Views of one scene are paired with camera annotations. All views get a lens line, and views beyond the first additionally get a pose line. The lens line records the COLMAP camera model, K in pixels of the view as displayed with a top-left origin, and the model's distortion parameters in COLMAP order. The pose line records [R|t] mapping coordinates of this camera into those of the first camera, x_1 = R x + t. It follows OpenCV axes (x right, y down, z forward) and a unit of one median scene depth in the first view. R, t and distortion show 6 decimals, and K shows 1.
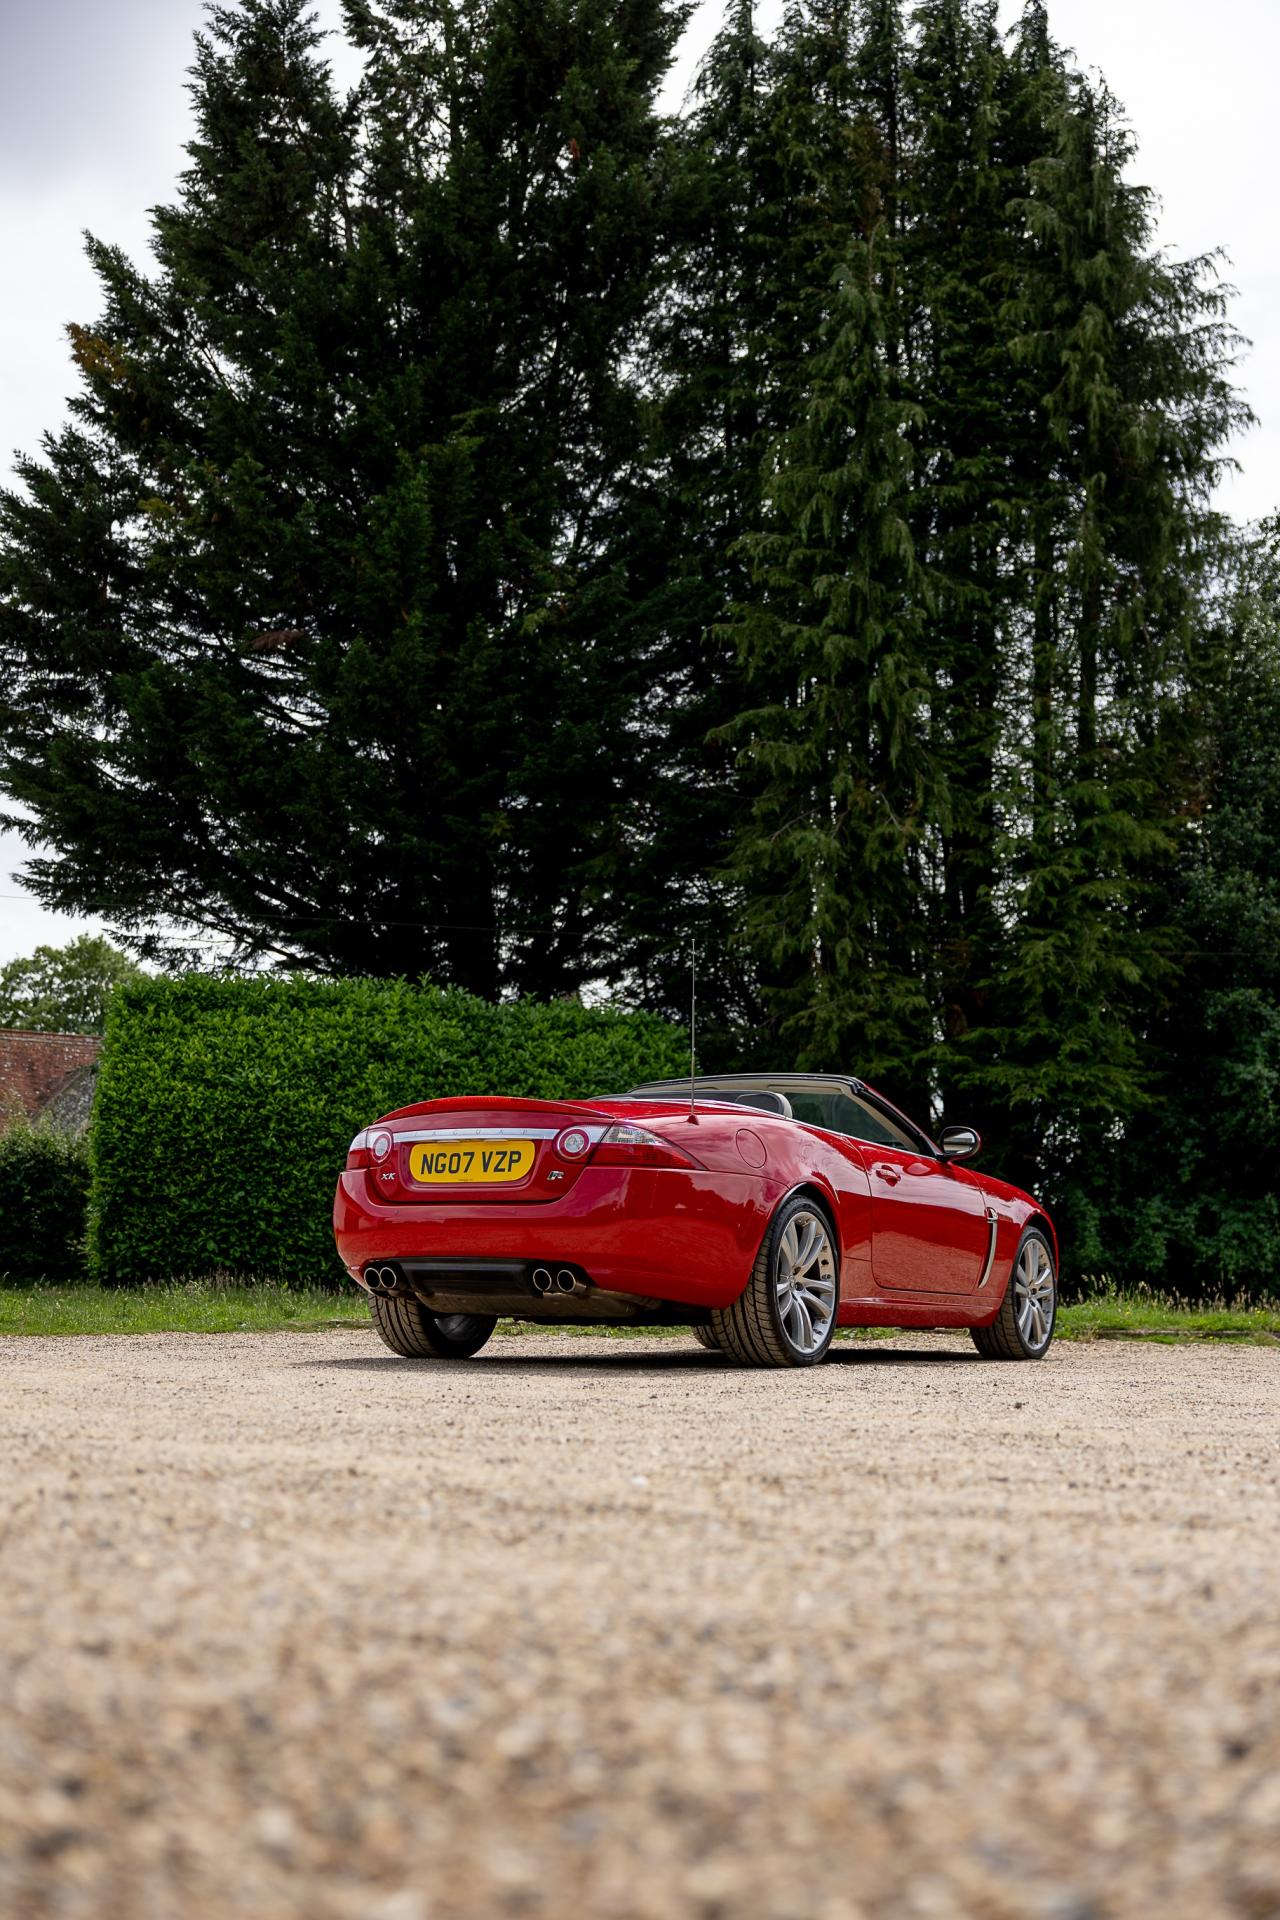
lens RADIAL K [[2225.8, 0, 624.3], [0, 2225.8, 961.1], [0, 0, 1]] dist [-0.024207, 0.182822]
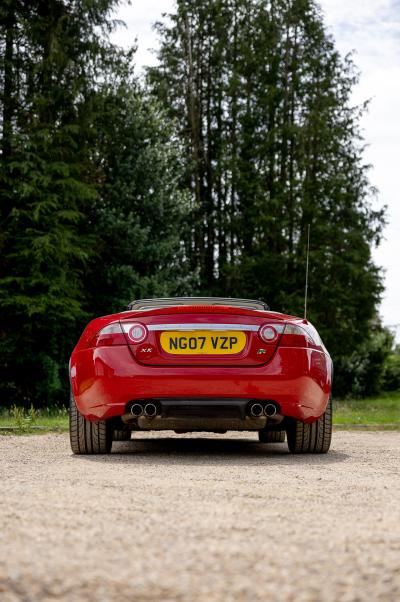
lens RADIAL K [[1000.3, 0, 199.7], [0, 1000.3, 321.6], [0, 0, 1]] dist [0.006828, -0.034879]
pose [[0.859803, 0.028816, 0.509812, -0.160323], [-0.064588, 0.996525, 0.052603, 0.011192], [-0.506525, -0.078156, 0.858676, 0.113155]]
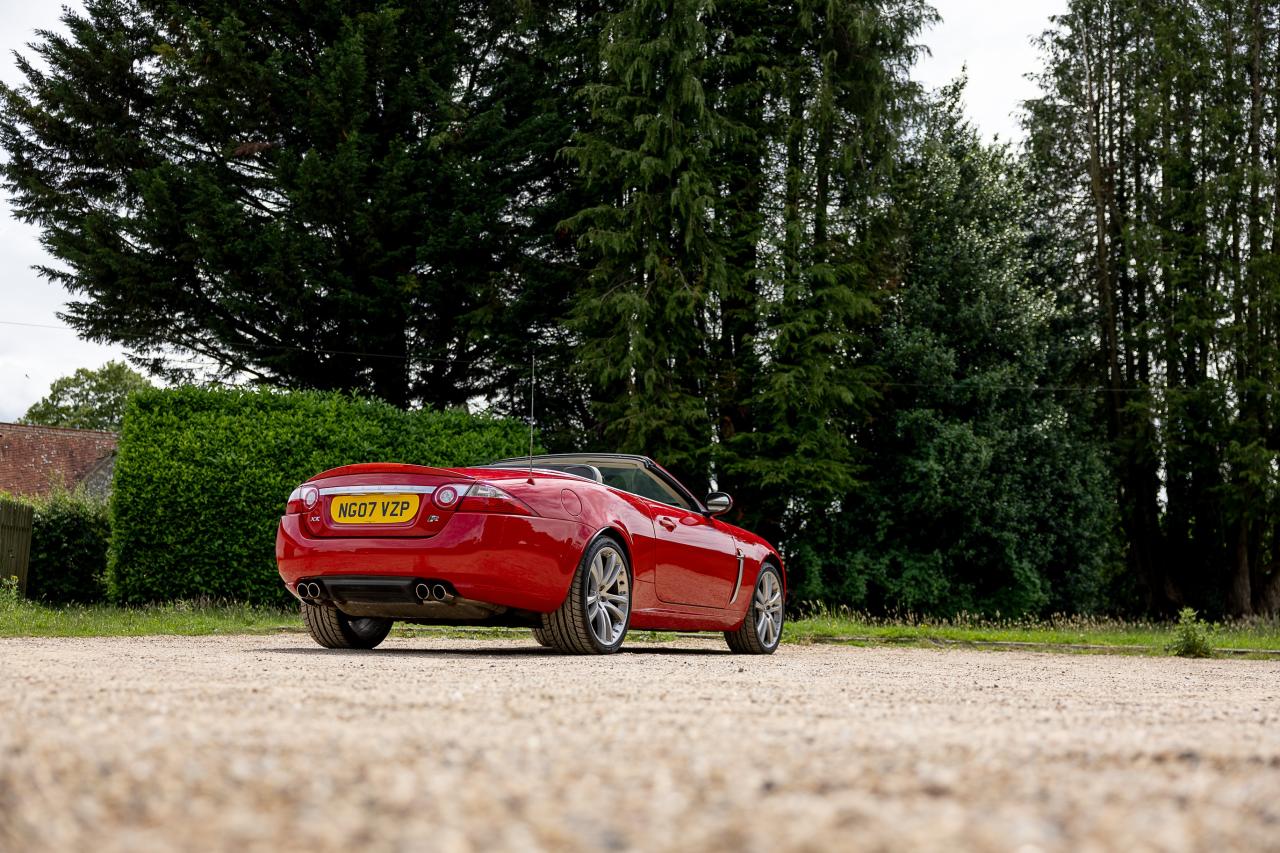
lens RADIAL K [[1558.7, 0, 633.6], [0, 1558.7, 417.8], [0, 0, 1]] dist [-0.007461, 0.039789]
pose [[0.996302, 0.017306, 0.084156, 0.003949], [-0.018842, 0.999669, 0.017502, 0.003865], [-0.083826, -0.019023, 0.996299, -0.001748]]
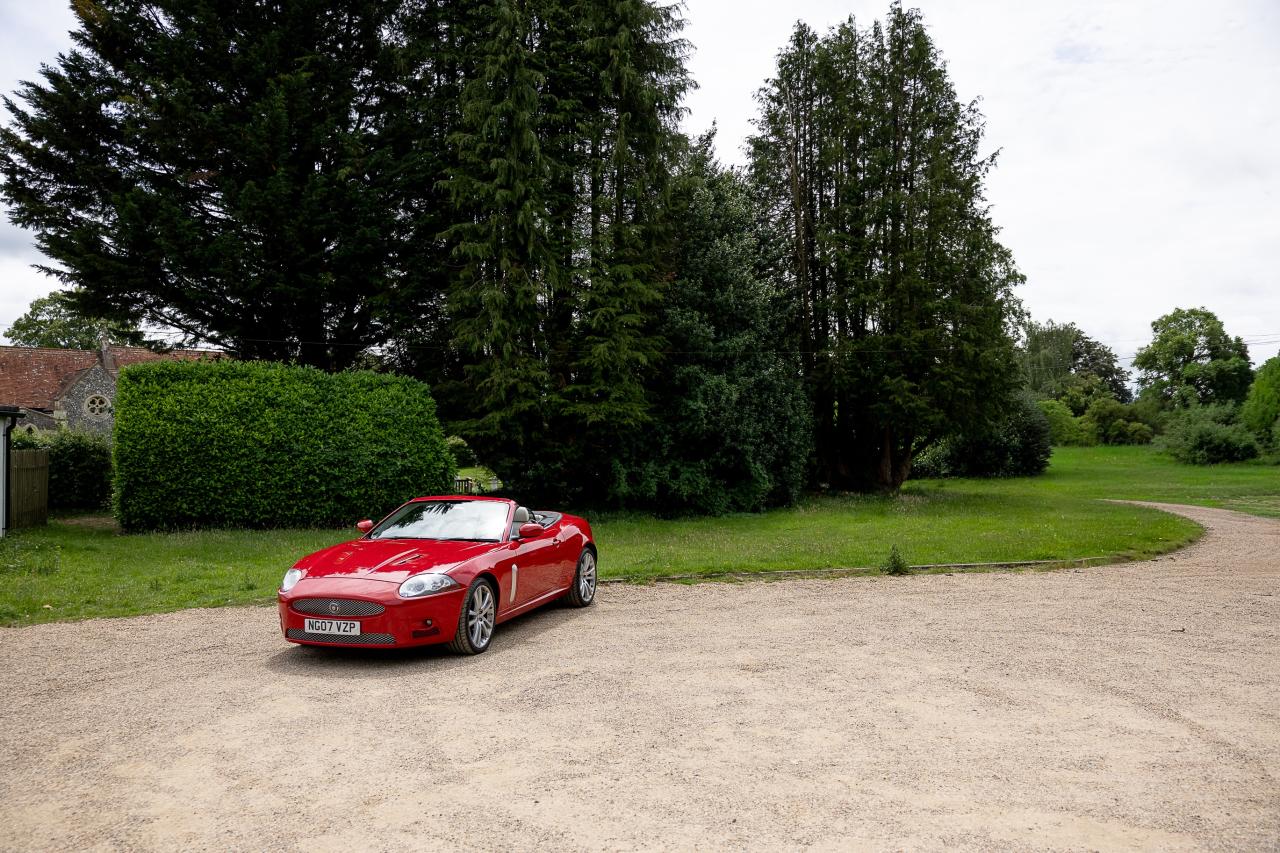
lens RADIAL K [[1045.7, 0, 636.9], [0, 1045.7, 427.2], [0, 0, 1]] dist [-0.012937, 0.019217]
pose [[0.967791, -0.021557, 0.250831, -0.029189], [-0.011067, 0.991721, 0.127930, -0.057901], [-0.251512, -0.126586, 0.959540, 0.034579]]
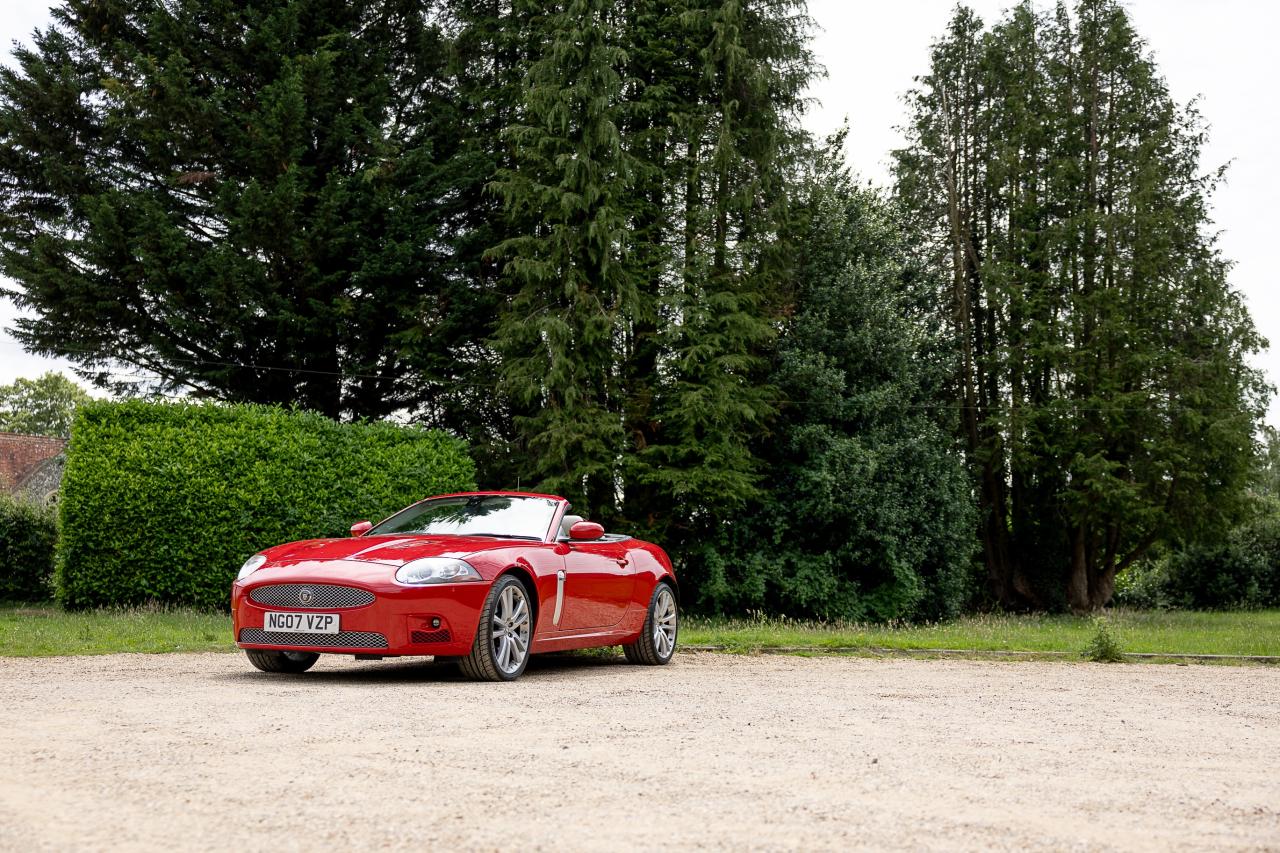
lens RADIAL K [[1347.0, 0, 630.9], [0, 1347.0, 416.0], [0, 0, 1]] dist [0.008226, -0.003689]
pose [[0.985241, 0.023664, 0.169531, -0.019821], [-0.025669, 0.999624, 0.009649, 0.000228], [-0.169239, -0.013858, 0.985478, 0.058310]]
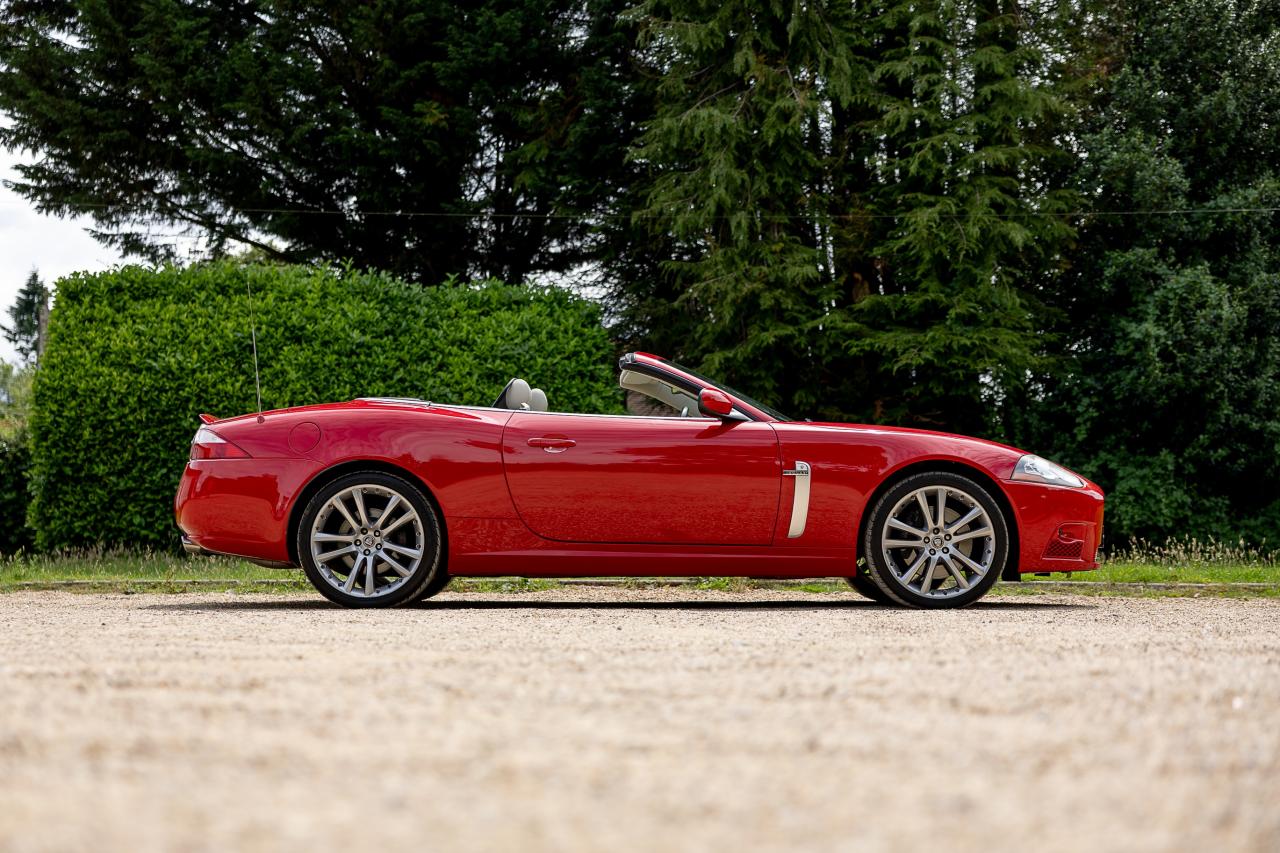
lens RADIAL K [[2038.6, 0, 635.6], [0, 2038.6, 385.2], [0, 0, 1]] dist [-0.002776, 0.056371]
pose [[0.994210, -0.024711, -0.104572, 0.148418], [0.031929, 0.997179, 0.067924, 0.004274], [0.102598, -0.070870, 0.992195, 0.054977]]
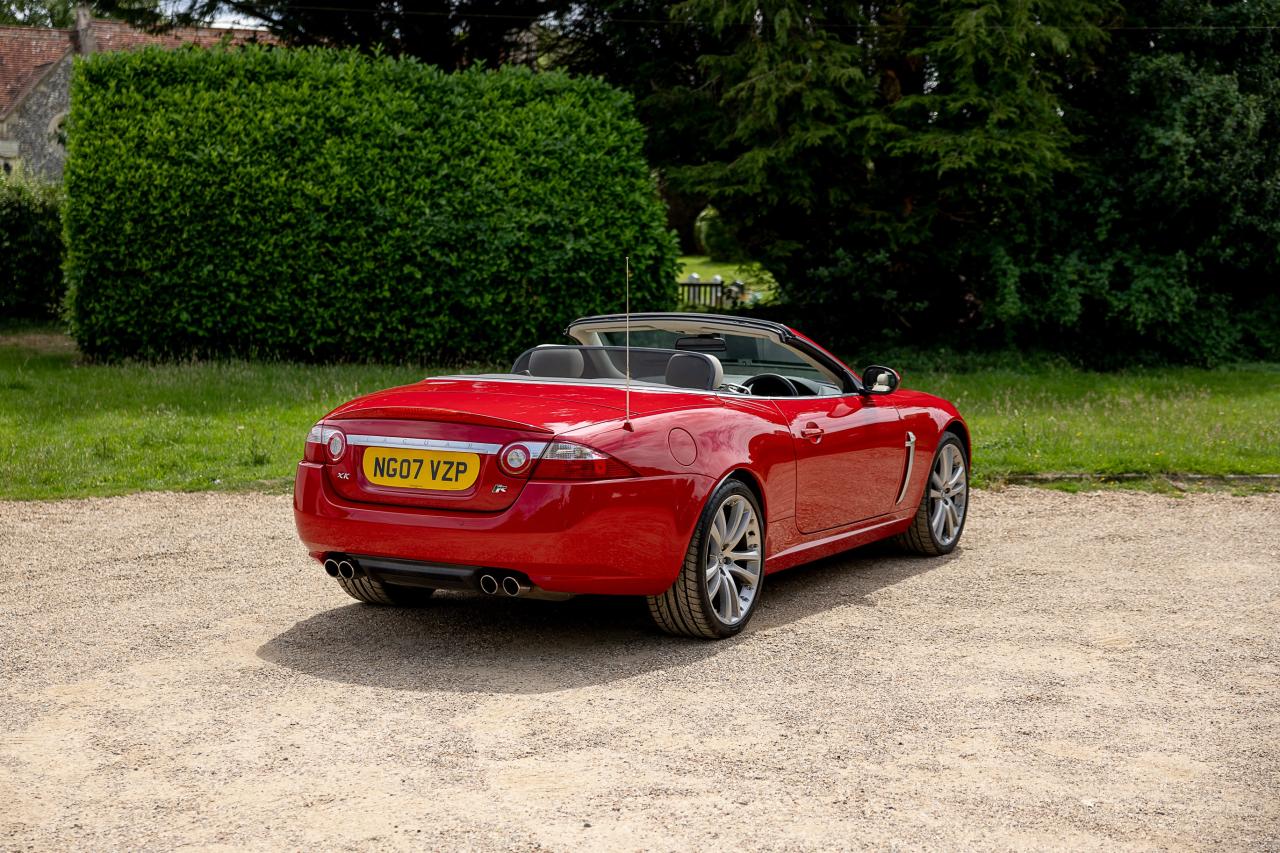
lens RADIAL K [[2101.5, 0, 618.5], [0, 2101.5, 424.6], [0, 0, 1]] dist [0.039115, -0.059142]
pose [[0.999778, -0.011458, 0.017660, 0.002944], [0.006886, 0.970752, 0.239984, -0.058428], [-0.019893, -0.239810, 0.970616, 0.008083]]
